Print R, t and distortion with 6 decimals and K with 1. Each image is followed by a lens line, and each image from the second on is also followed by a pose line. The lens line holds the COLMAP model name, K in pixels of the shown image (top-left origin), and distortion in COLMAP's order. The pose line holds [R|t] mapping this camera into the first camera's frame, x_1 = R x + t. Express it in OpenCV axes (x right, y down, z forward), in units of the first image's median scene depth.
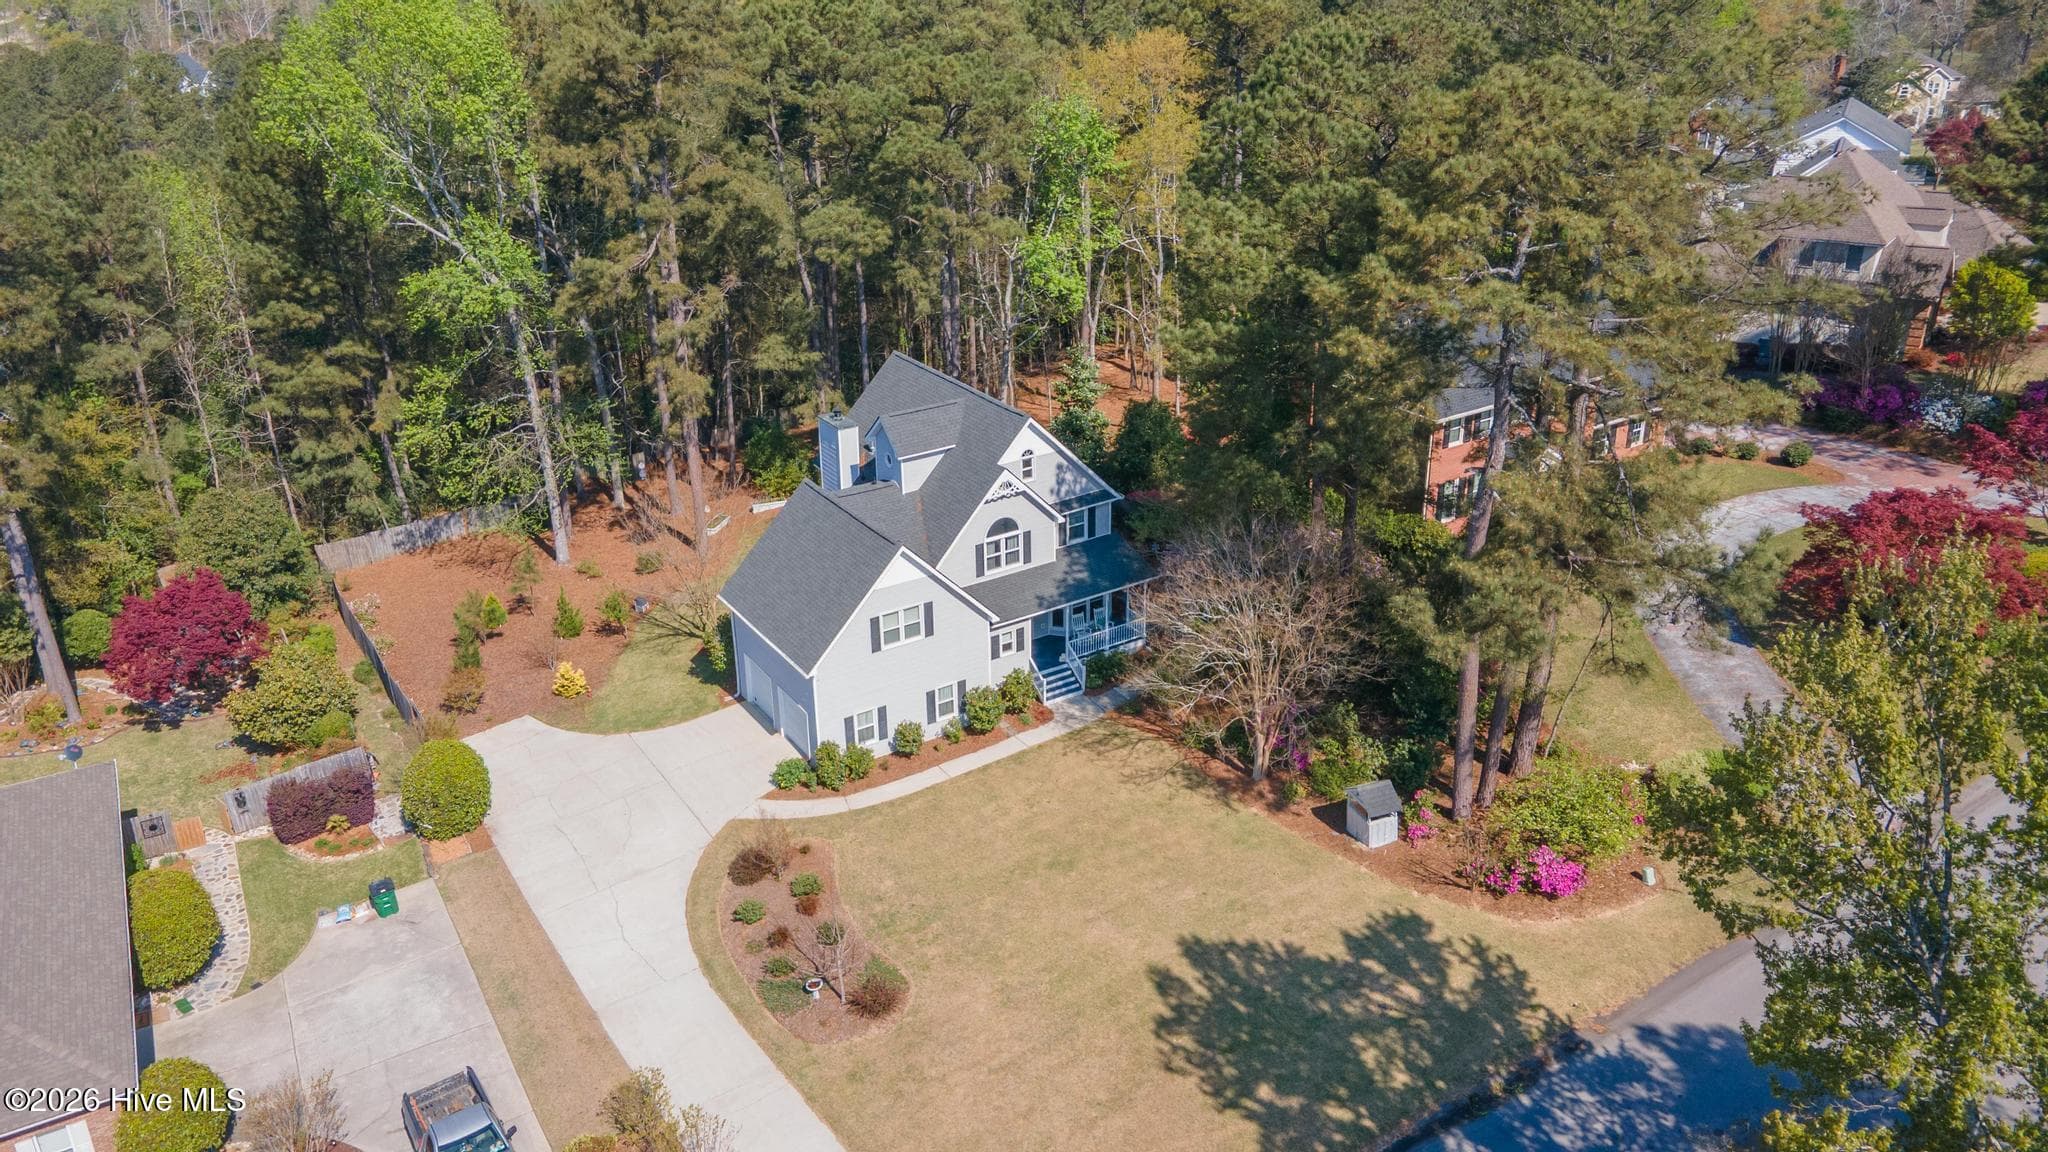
lens RADIAL K [[1406.5, 0, 1036.1], [0, 1406.5, 581.7], [0, 0, 1]] dist [0.008099, 0.001414]
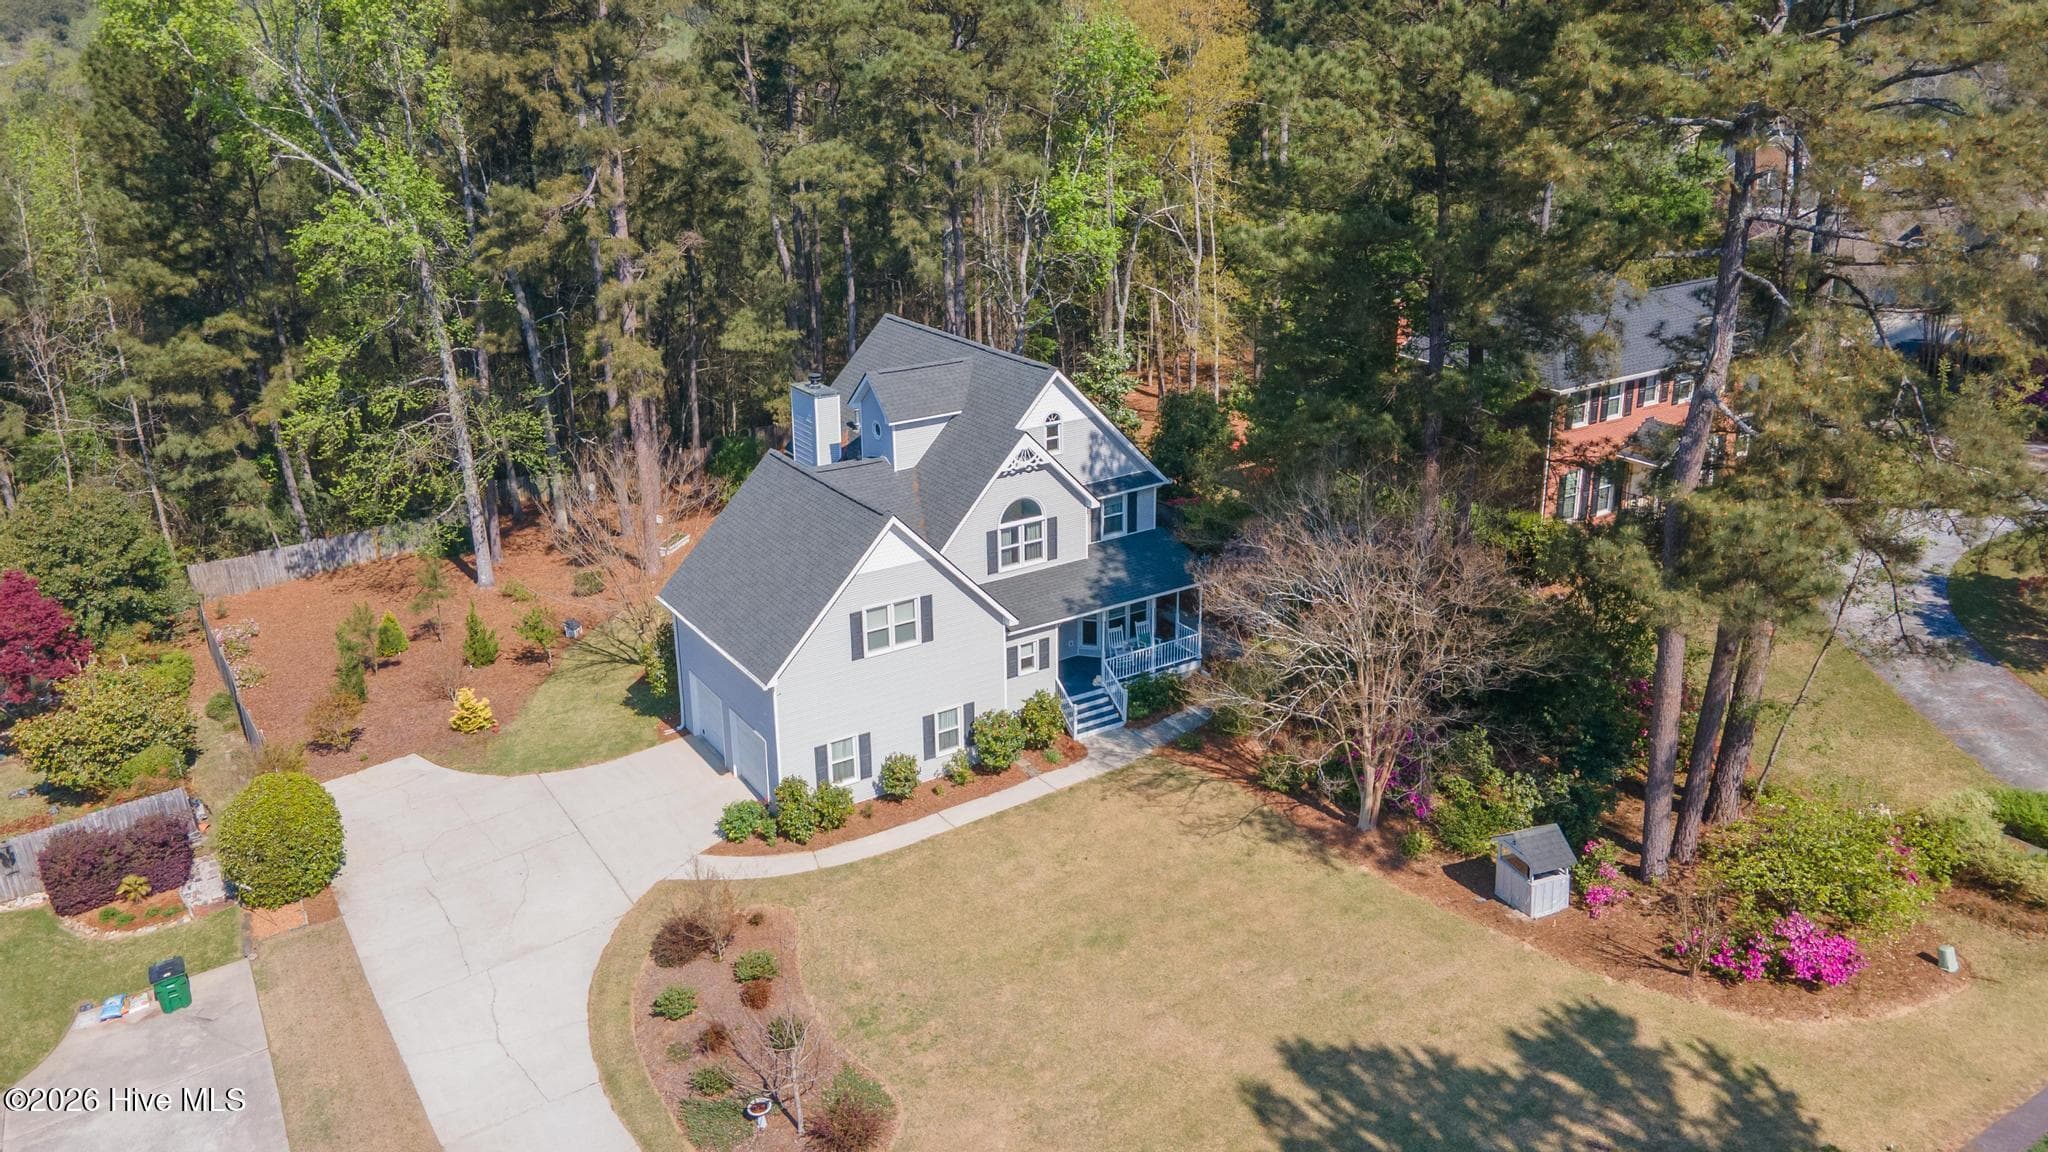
lens RADIAL K [[1429.1, 0, 1021.4], [0, 1429.1, 582.1], [0, 0, 1]] dist [-0.007677, 0.053340]
pose [[0.999951, -0.000328, -0.009867, -0.016351], [-0.000413, 0.997184, -0.074993, 0.062034], [0.009864, 0.074993, 0.997135, 0.214324]]
